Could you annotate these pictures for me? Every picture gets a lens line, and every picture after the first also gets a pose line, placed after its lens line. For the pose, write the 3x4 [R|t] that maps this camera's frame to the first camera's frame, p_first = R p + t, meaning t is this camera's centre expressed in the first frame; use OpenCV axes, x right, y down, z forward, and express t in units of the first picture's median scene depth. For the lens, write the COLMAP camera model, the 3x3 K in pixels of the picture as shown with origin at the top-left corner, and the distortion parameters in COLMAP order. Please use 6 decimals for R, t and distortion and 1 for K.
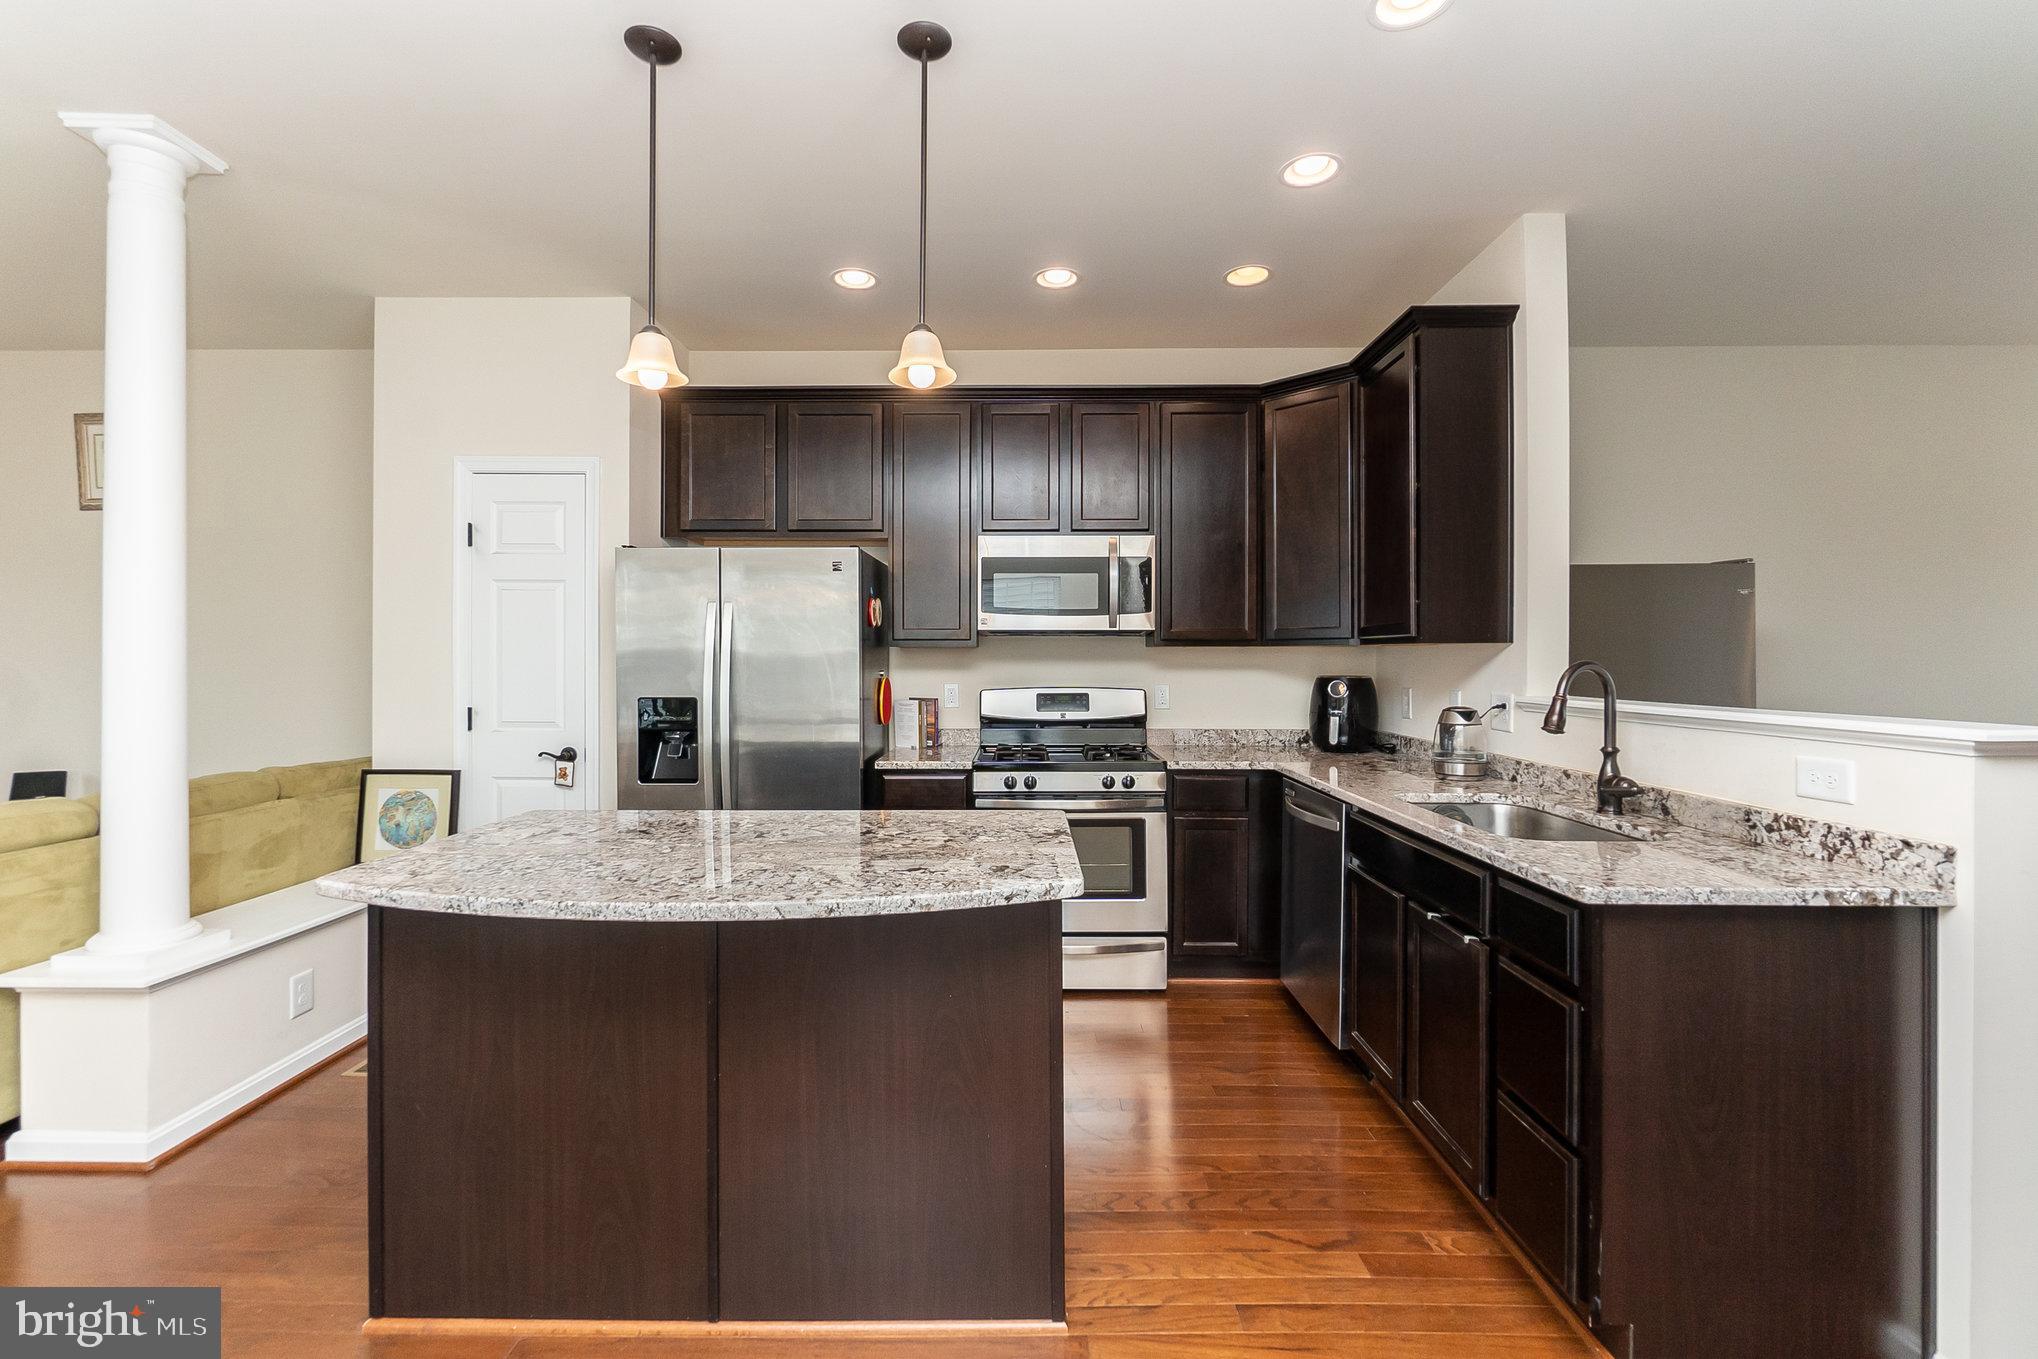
lens RADIAL K [[878.5, 0, 1010.6], [0, 878.5, 662.3], [0, 0, 1]] dist [-0.004093, 0.000668]
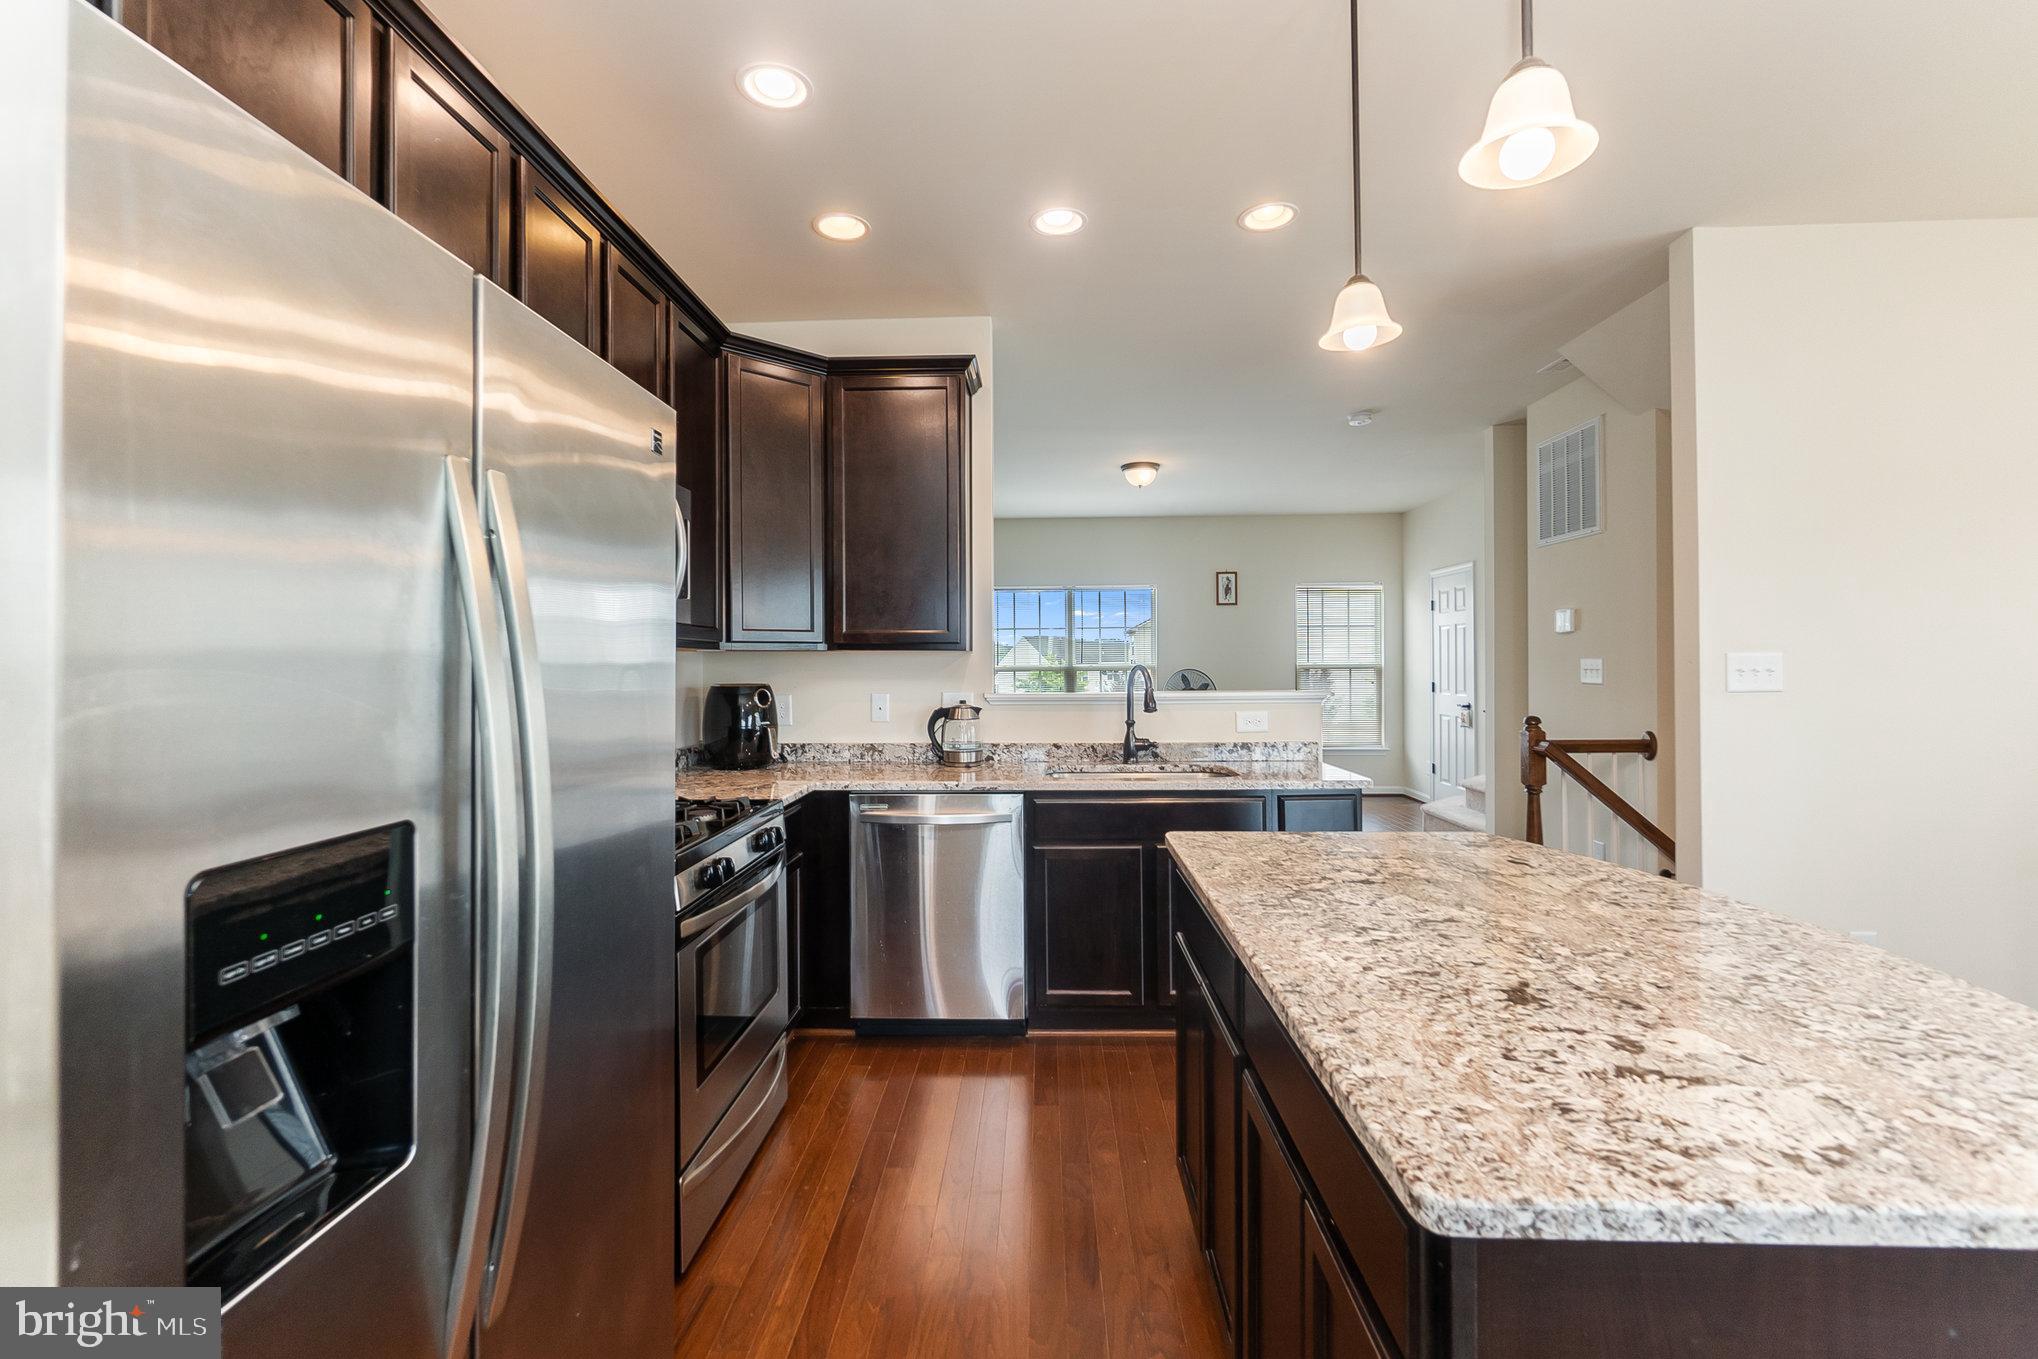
lens RADIAL K [[878.5, 0, 1010.6], [0, 878.5, 662.3], [0, 0, 1]] dist [-0.004093, 0.000668]
pose [[0.026359, 0.002913, 0.999648, -0.574523], [0.011156, 0.999933, -0.003208, -0.001076], [-0.999590, 0.011237, 0.026325, 0.782976]]
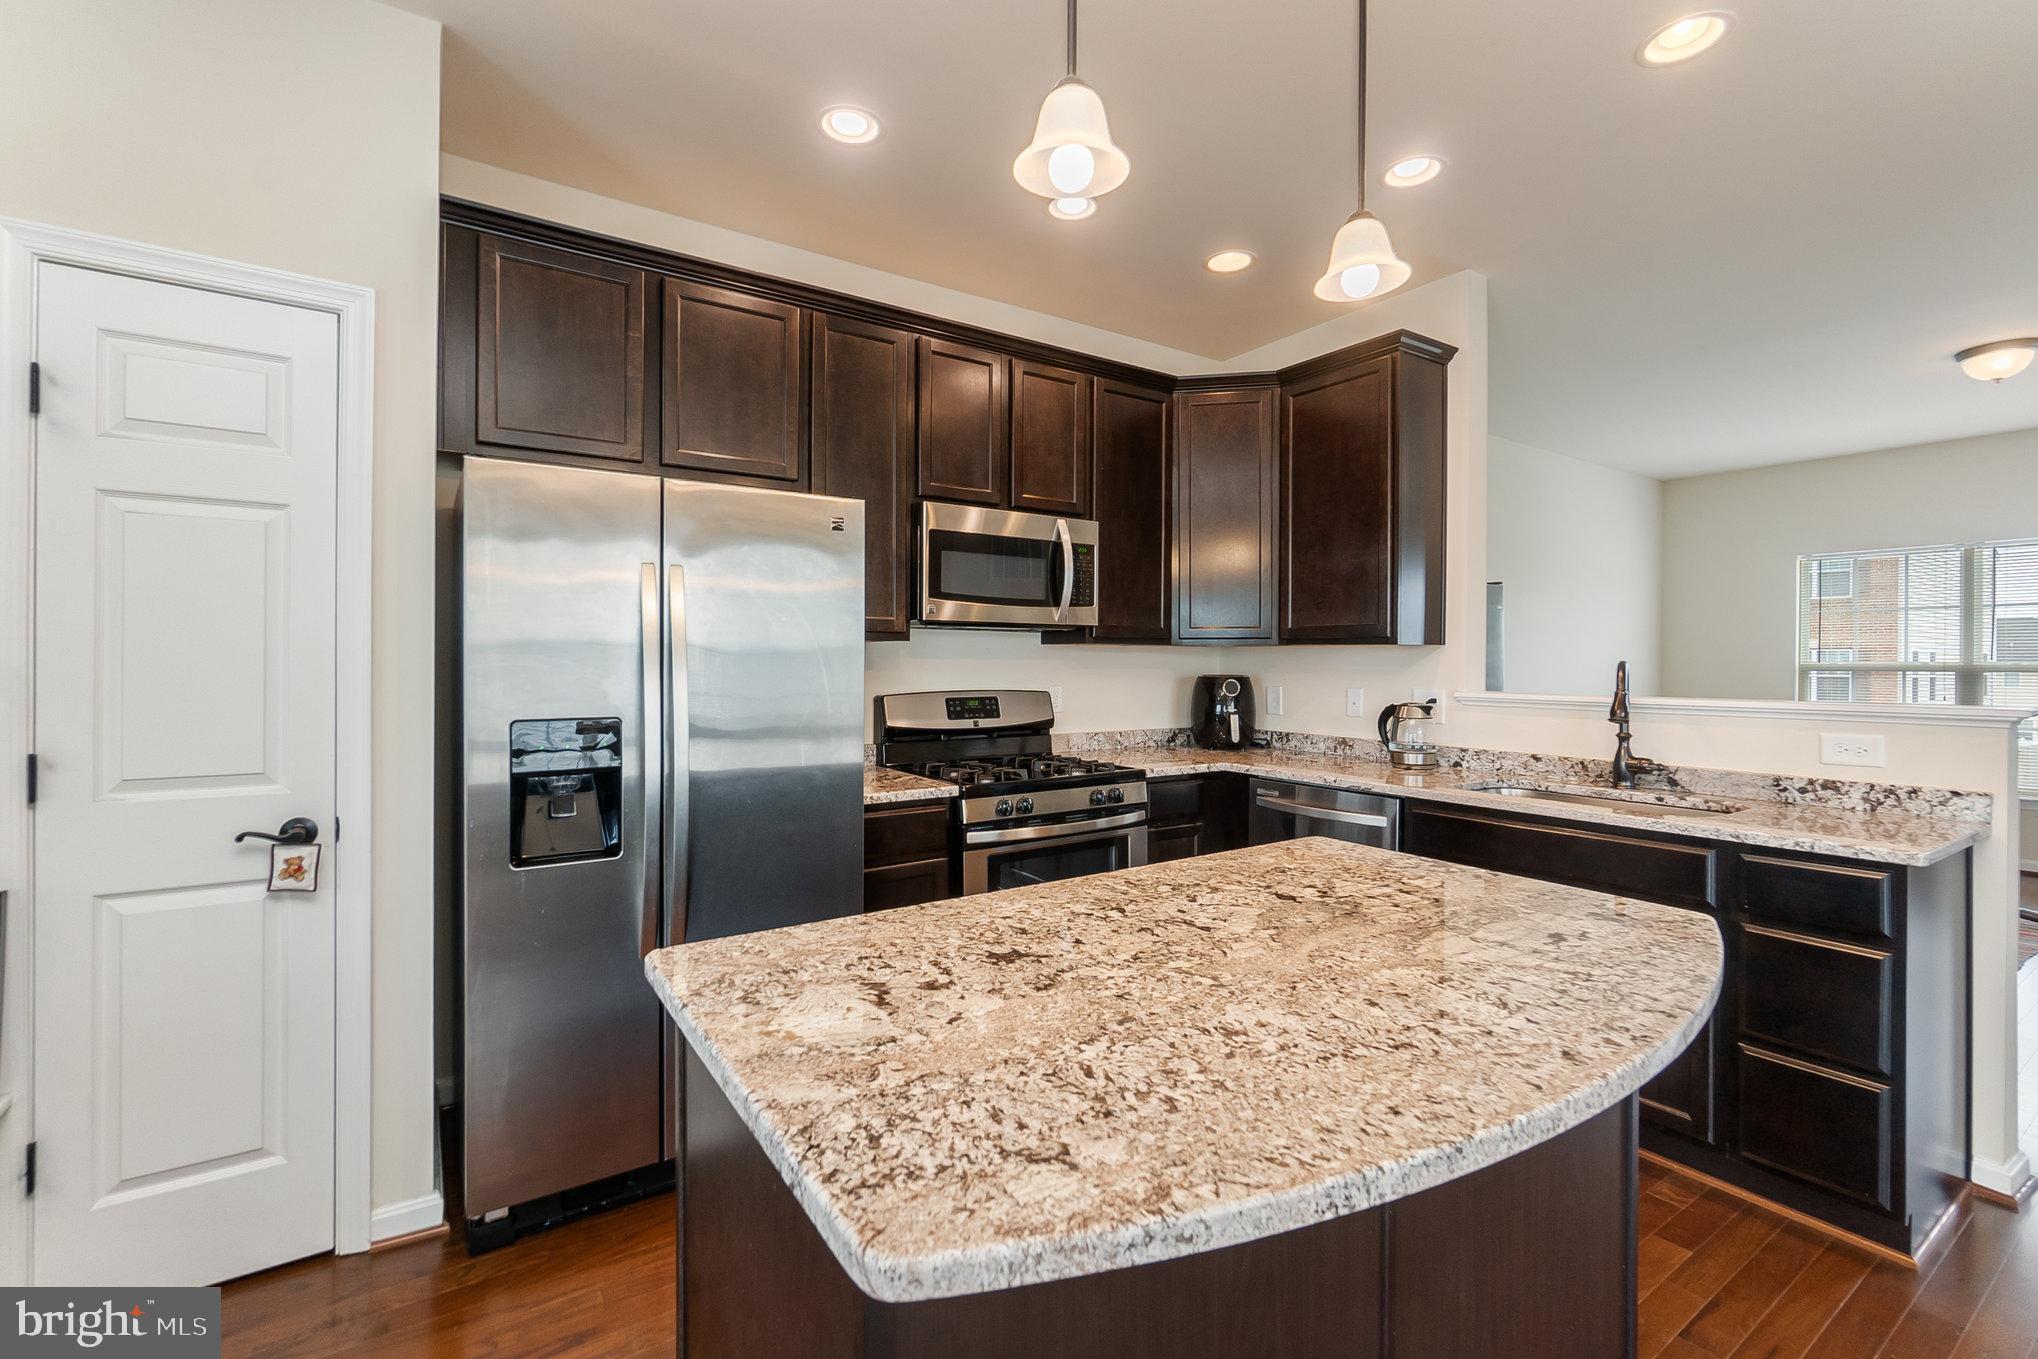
lens RADIAL K [[882.3, 0, 1009.7], [0, 882.3, 663.3], [0, 0, 1]] dist [-0.003585, 0.000501]
pose [[0.827849, 0.000772, 0.560951, -0.454373], [-0.001094, 0.999999, 0.000238, 0.002014], [-0.560950, -0.000811, 0.827849, 0.320339]]
